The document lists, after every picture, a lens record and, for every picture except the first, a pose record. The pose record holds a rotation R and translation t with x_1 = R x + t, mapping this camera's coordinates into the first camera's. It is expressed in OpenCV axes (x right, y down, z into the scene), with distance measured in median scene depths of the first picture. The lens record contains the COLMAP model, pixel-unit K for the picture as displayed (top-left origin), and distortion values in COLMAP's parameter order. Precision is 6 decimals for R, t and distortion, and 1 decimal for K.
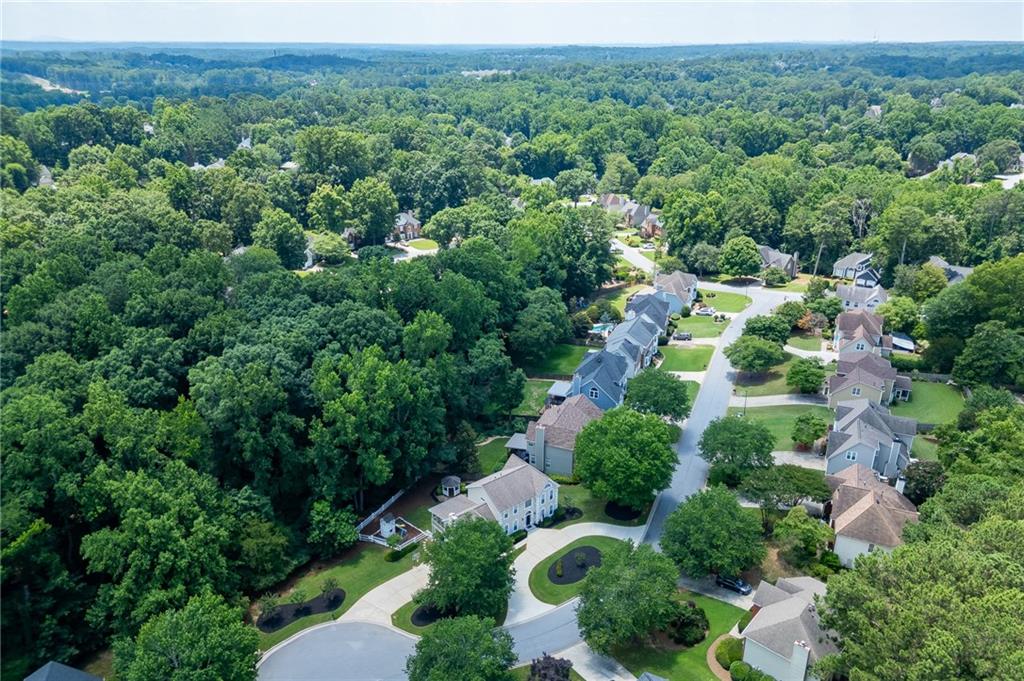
lens RADIAL K [[722.8, 0, 509.0], [0, 722.8, 339.8], [0, 0, 1]] dist [0.050383, -0.034099]
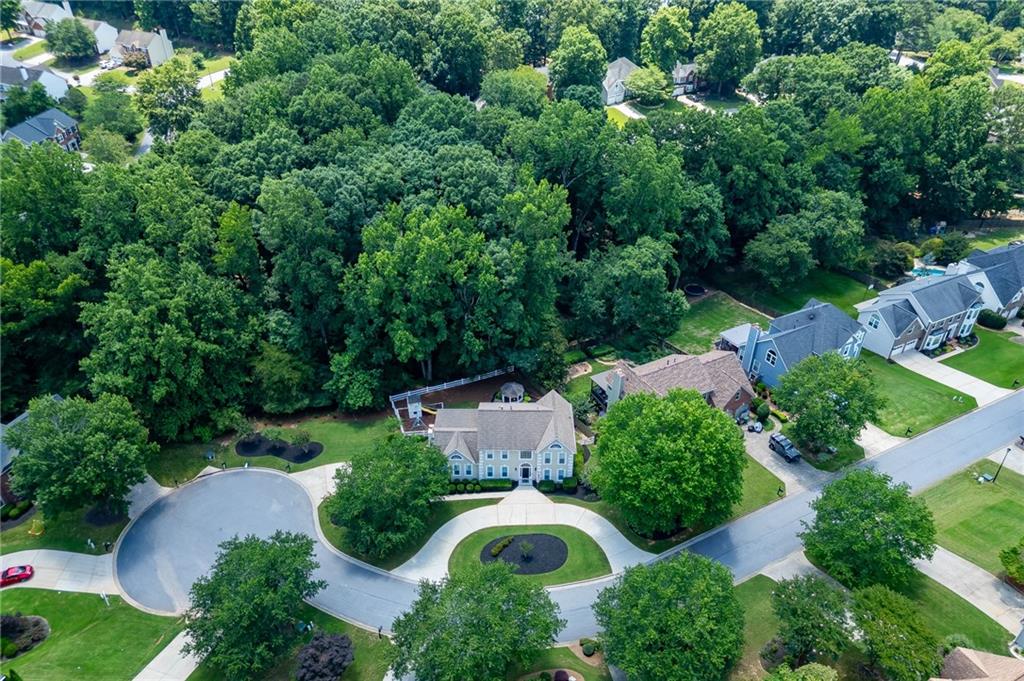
lens RADIAL K [[722.8, 0, 508.3], [0, 722.8, 344.3], [0, 0, 1]] dist [0.050383, -0.034099]
pose [[0.773772, 0.365751, -0.517207, 0.368960], [-0.242053, 0.925230, 0.292166, -0.108998], [0.585395, -0.100878, 0.804448, 0.362882]]
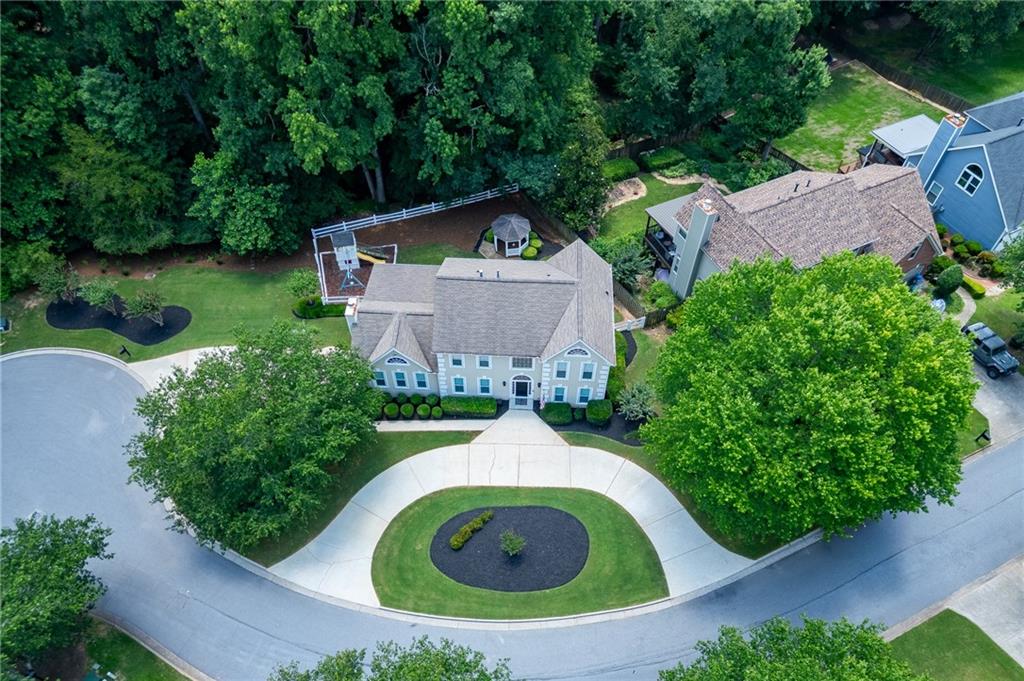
lens RADIAL K [[722.8, 0, 505.4], [0, 722.8, 384.5], [0, 0, 1]] dist [0.050383, -0.034099]
pose [[0.742790, 0.538870, -0.397345, 0.193844], [-0.252525, 0.775128, 0.579144, -0.009632], [0.620077, -0.329843, 0.711835, 0.673740]]
